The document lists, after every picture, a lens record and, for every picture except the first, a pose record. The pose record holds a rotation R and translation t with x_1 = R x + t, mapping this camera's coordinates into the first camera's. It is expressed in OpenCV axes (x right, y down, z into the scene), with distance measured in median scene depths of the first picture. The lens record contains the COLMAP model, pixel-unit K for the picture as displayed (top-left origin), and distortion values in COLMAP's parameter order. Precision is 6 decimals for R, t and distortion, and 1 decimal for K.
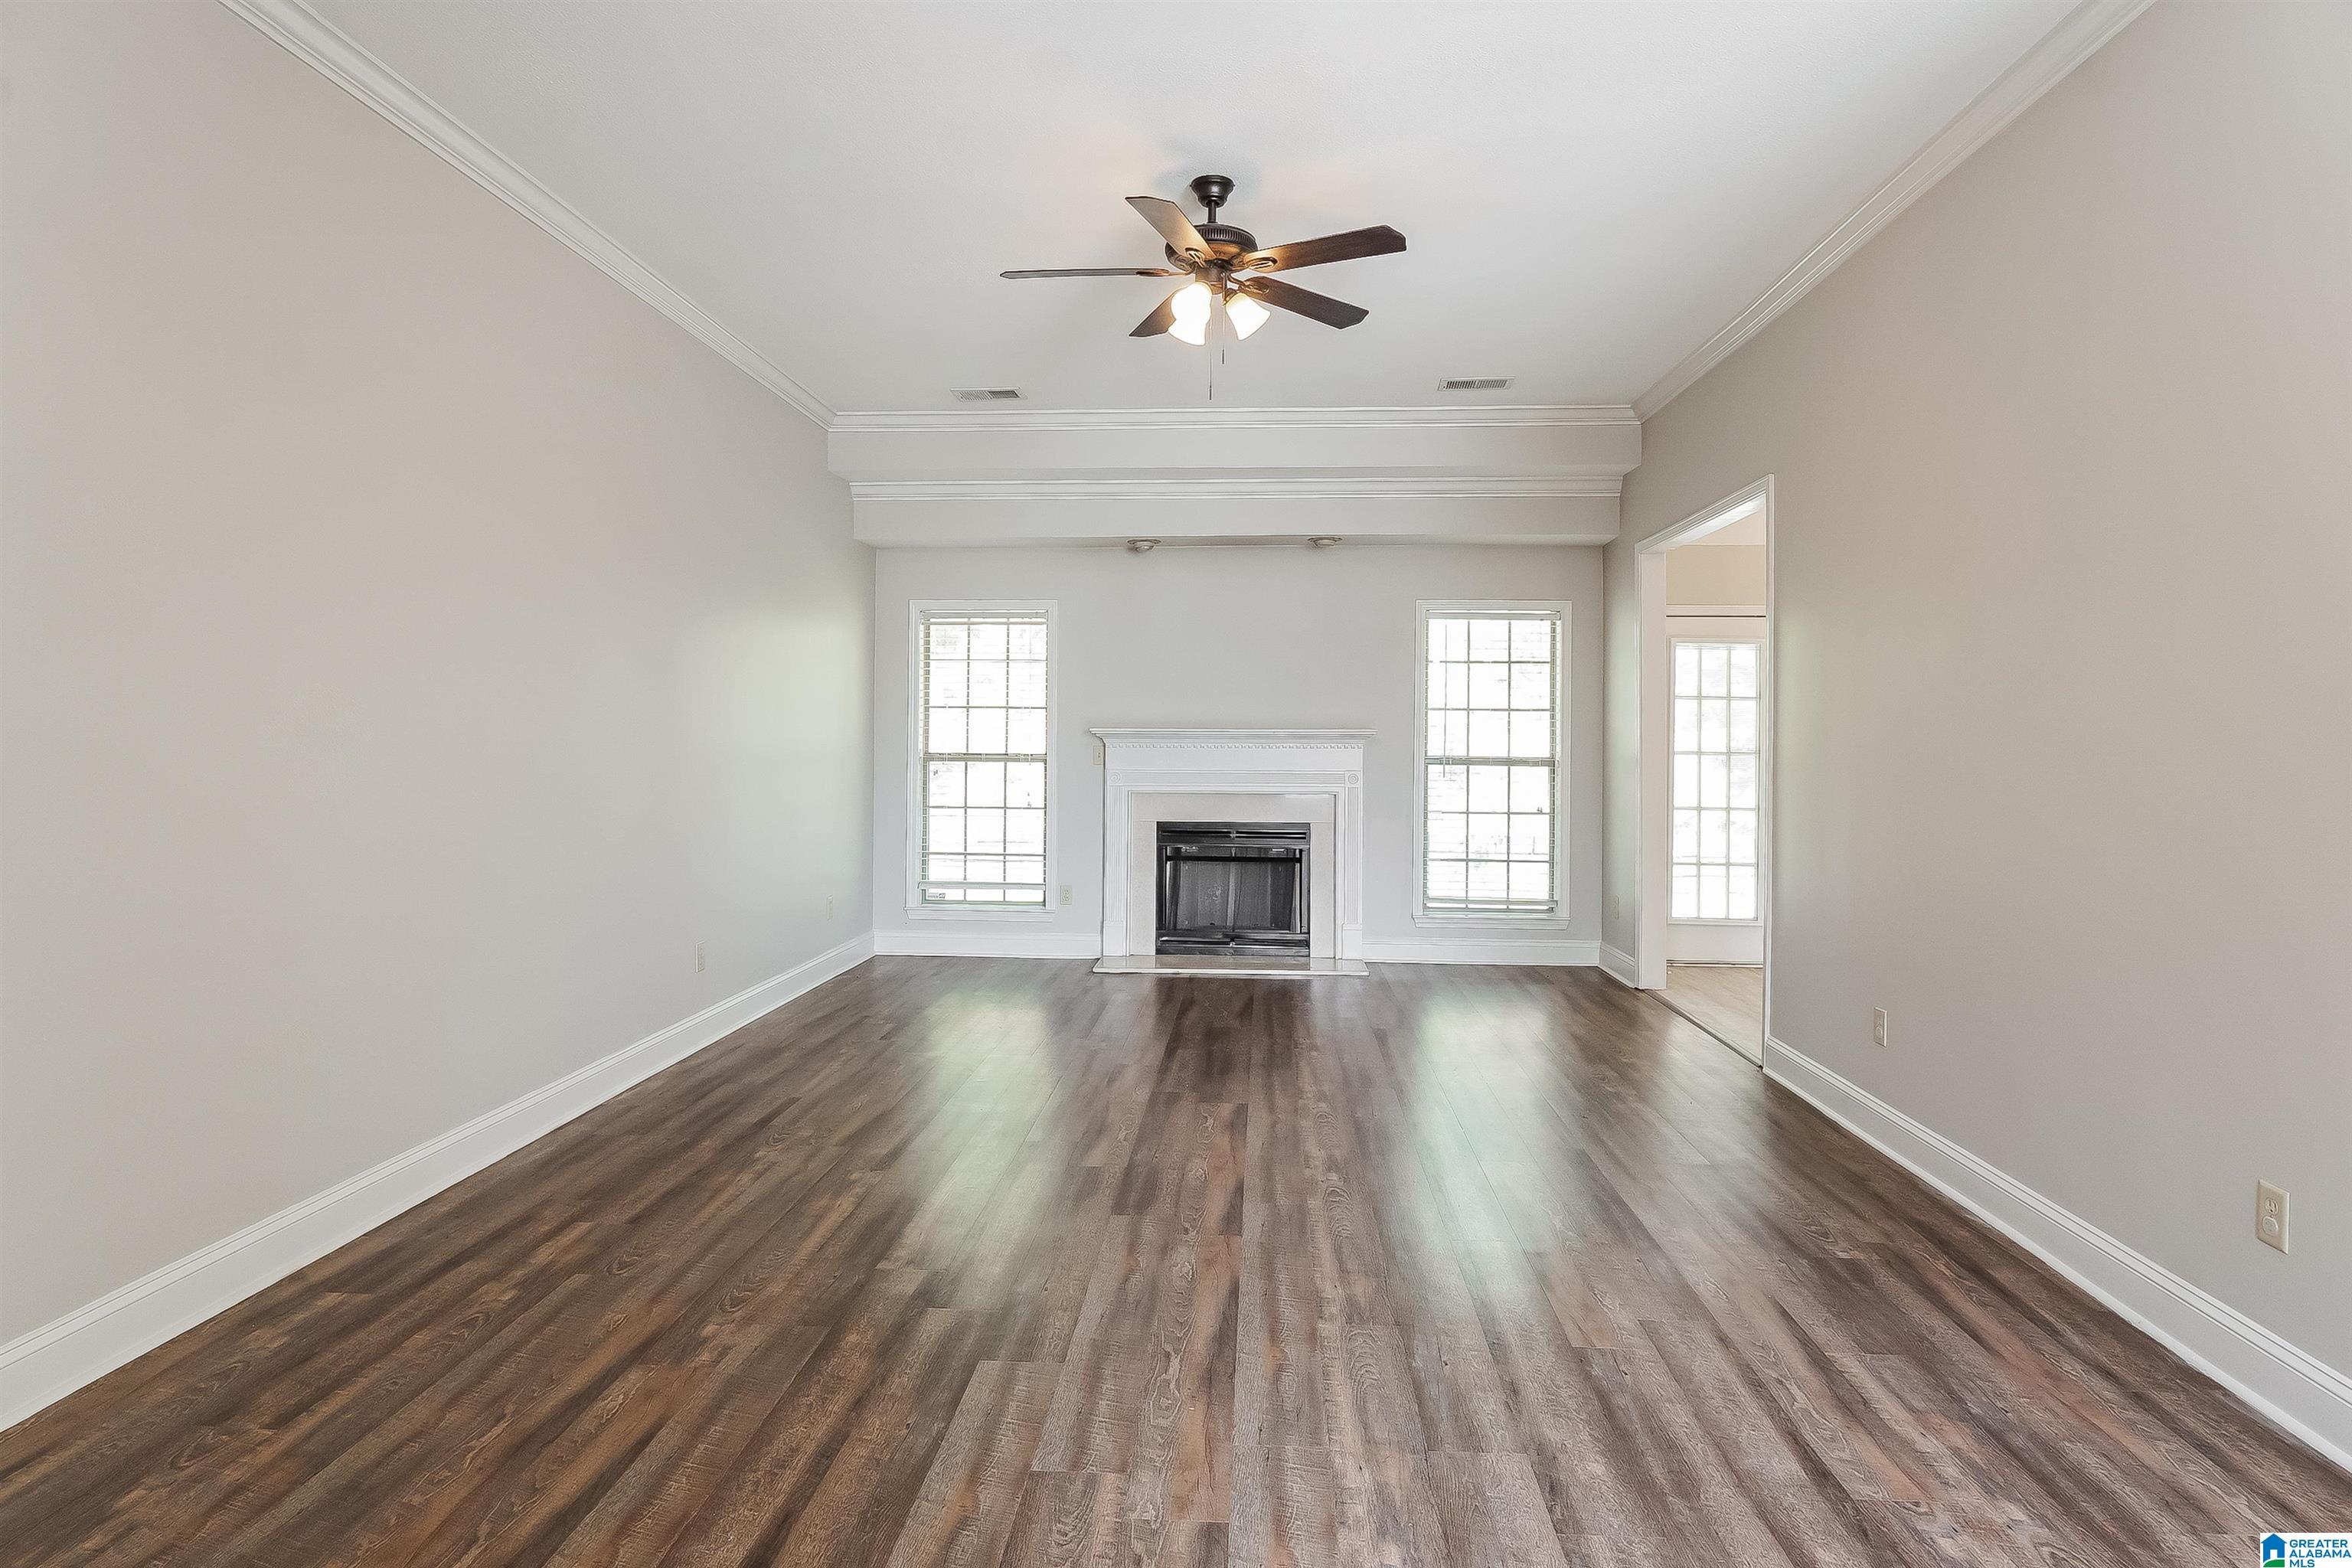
lens RADIAL K [[1251.9, 0, 1219.8], [0, 1251.9, 767.9], [0, 0, 1]] dist [-0.013119, -0.005979]
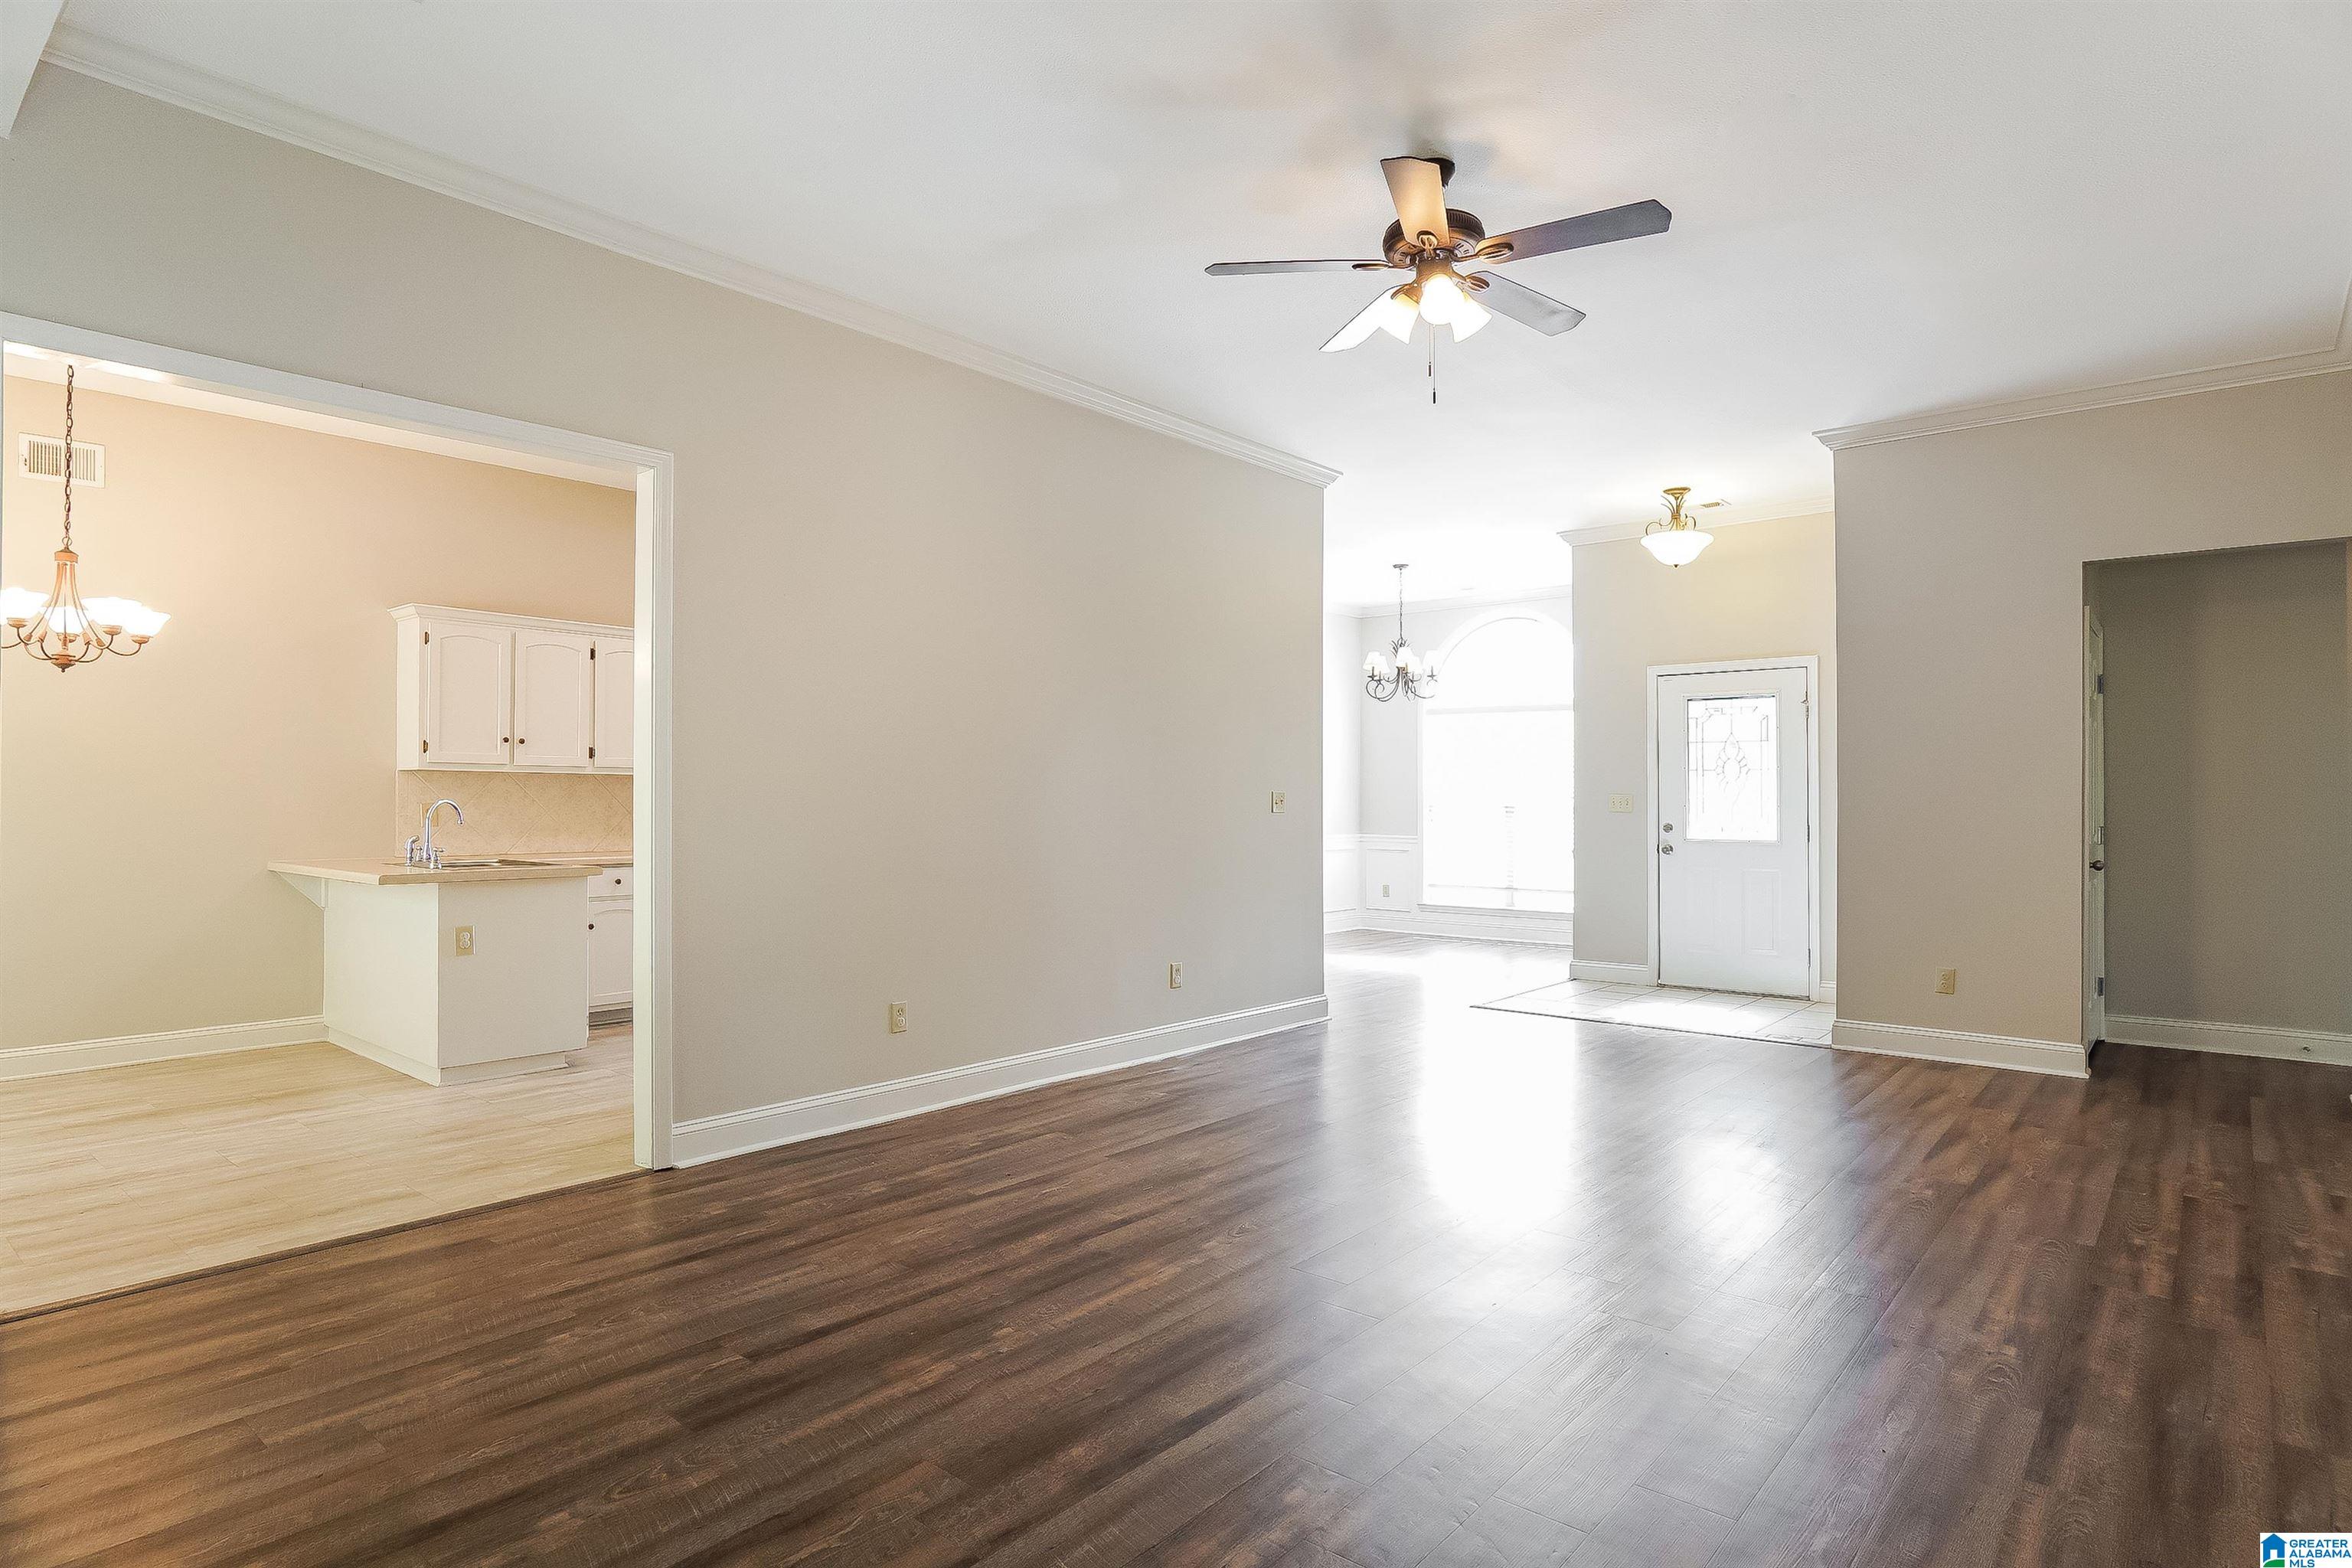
lens RADIAL K [[1251.9, 0, 1197.8], [0, 1251.9, 798.4], [0, 0, 1]] dist [-0.013119, -0.005979]
pose [[-0.790829, -0.011764, 0.611924, -0.269431], [0.008635, 0.999501, 0.030375, -0.019217], [-0.611976, 0.029305, -0.790333, 1.146684]]
